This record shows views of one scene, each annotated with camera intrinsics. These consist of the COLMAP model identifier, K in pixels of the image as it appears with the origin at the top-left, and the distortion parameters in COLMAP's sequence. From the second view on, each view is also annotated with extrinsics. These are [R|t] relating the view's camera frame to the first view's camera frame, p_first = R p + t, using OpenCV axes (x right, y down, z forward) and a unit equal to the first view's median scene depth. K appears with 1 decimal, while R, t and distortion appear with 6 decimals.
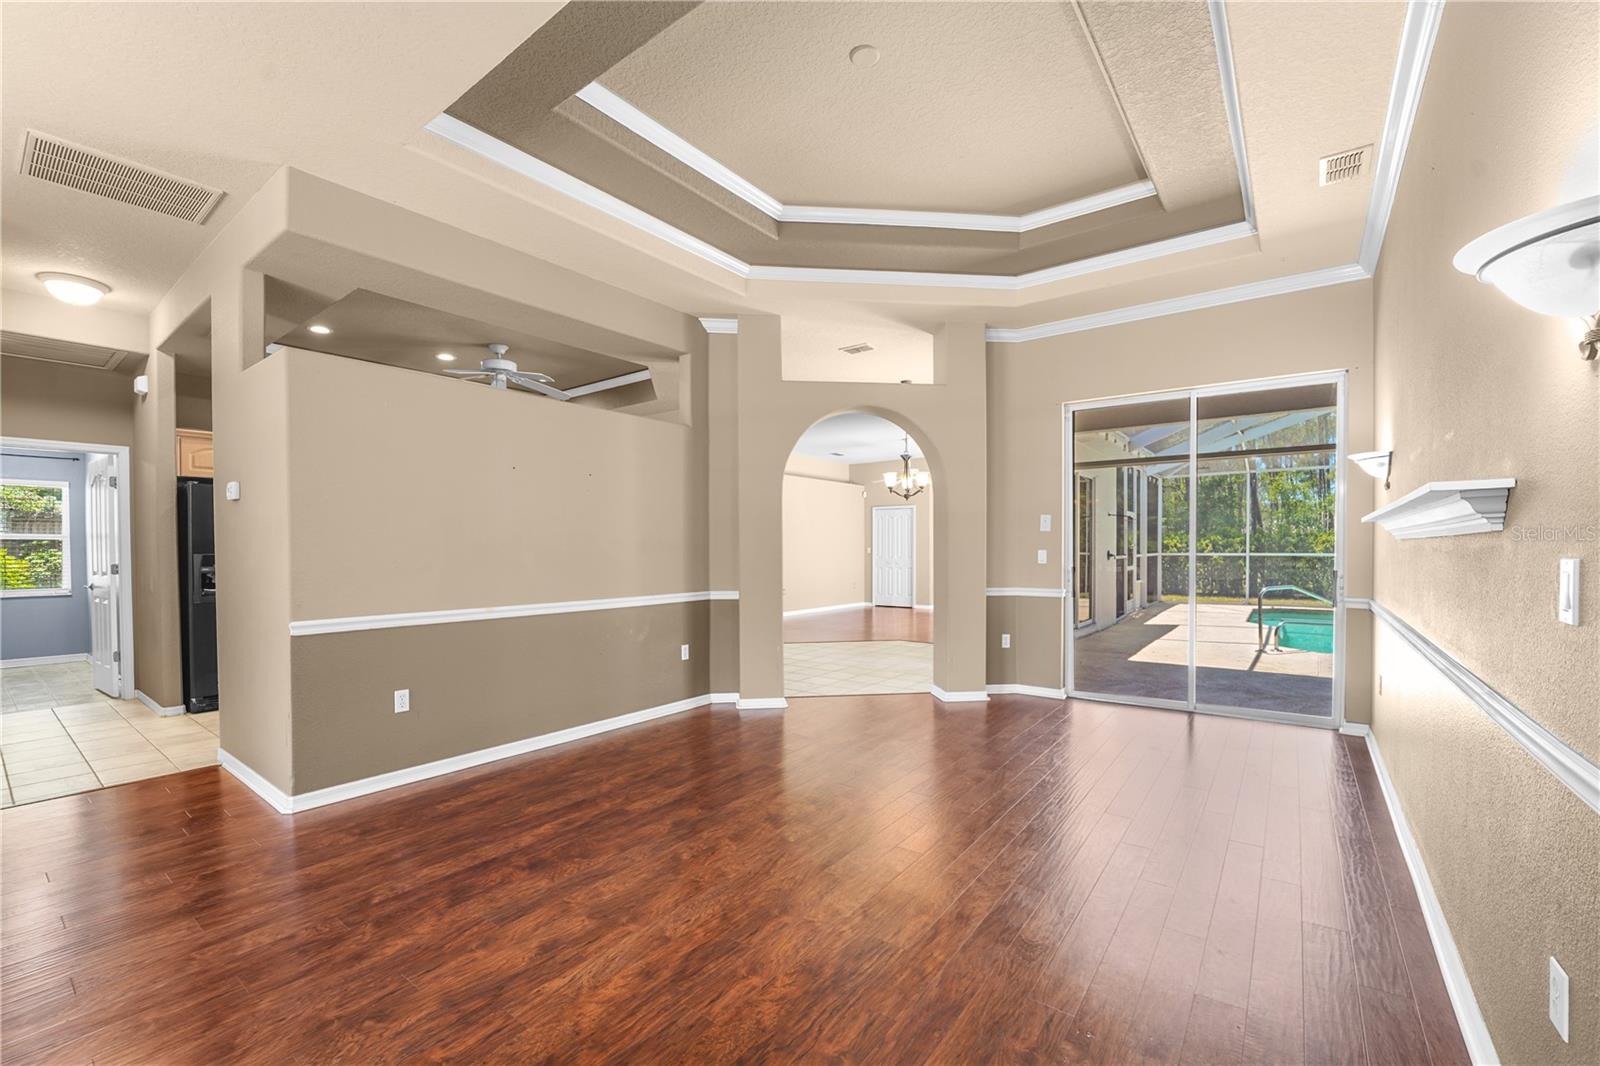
lens RADIAL K [[655.8, 0, 805.4], [0, 655.8, 549.9], [0, 0, 1]] dist [-0.012441, -0.000219]
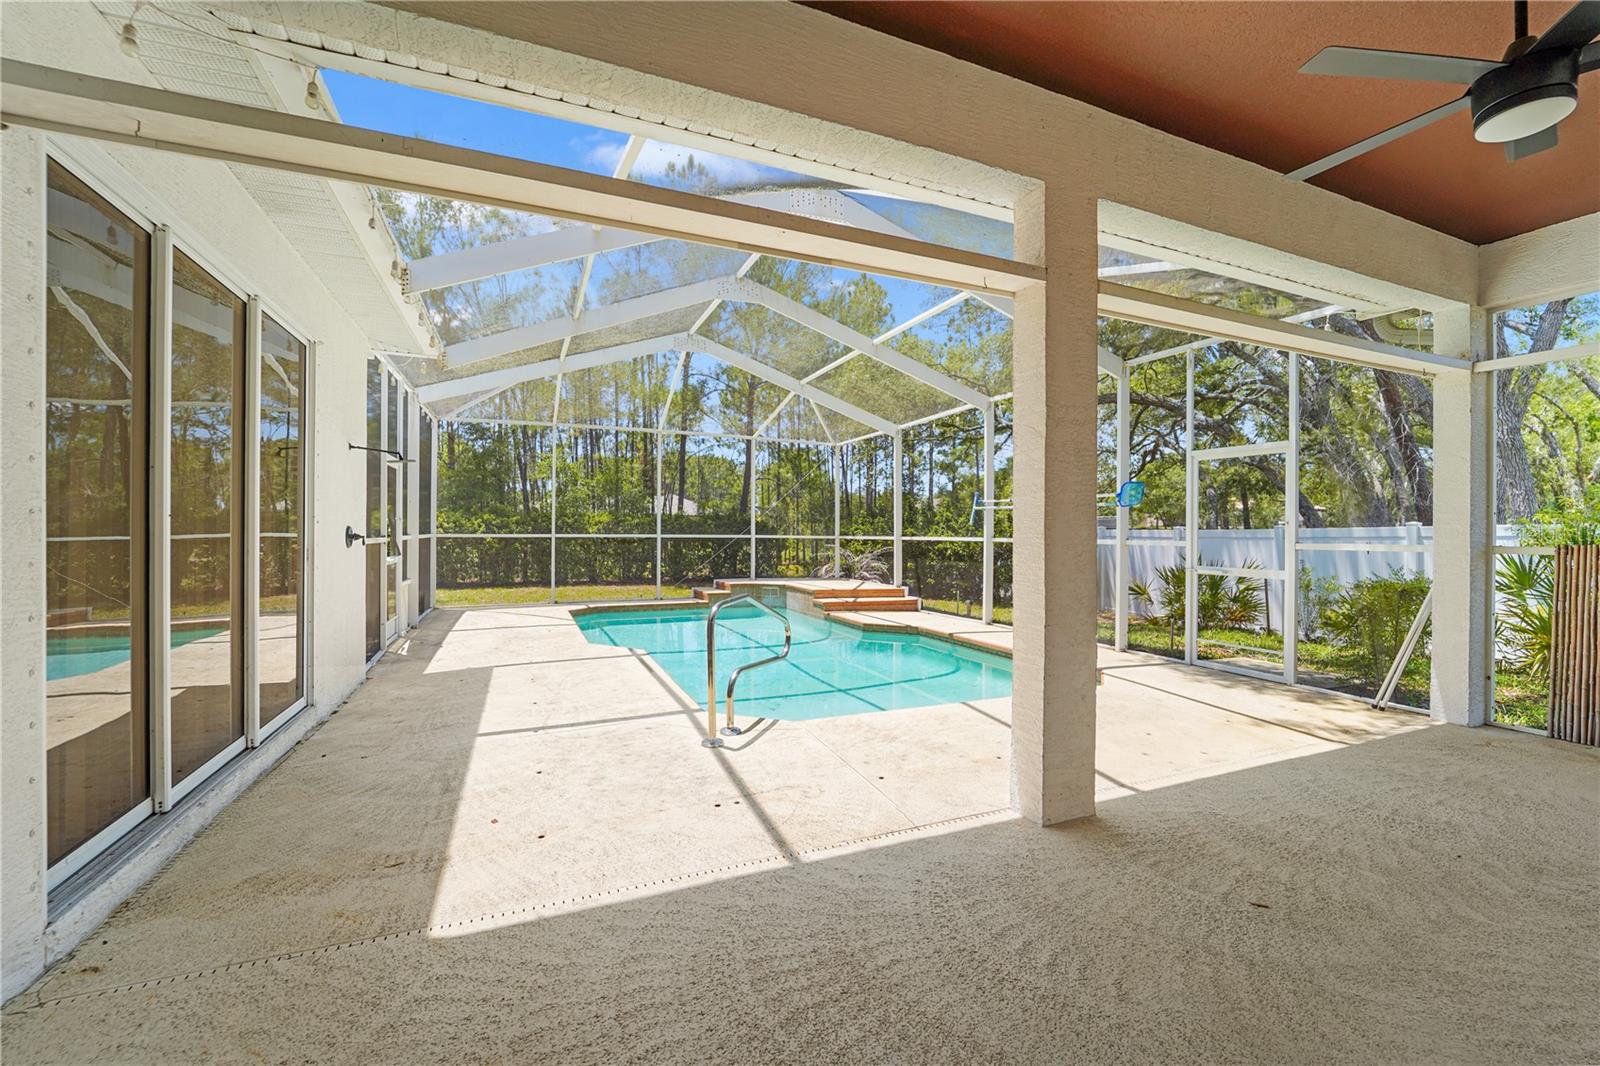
lens RADIAL K [[655.8, 0, 798.3], [0, 655.8, 535.1], [0, 0, 1]] dist [-0.012441, -0.000219]
pose [[0.507992, 0.001747, 0.861360, 0.220473], [-0.005777, 0.999982, 0.001379, 0.004338], [-0.861342, -0.005677, 0.507993, 0.475924]]
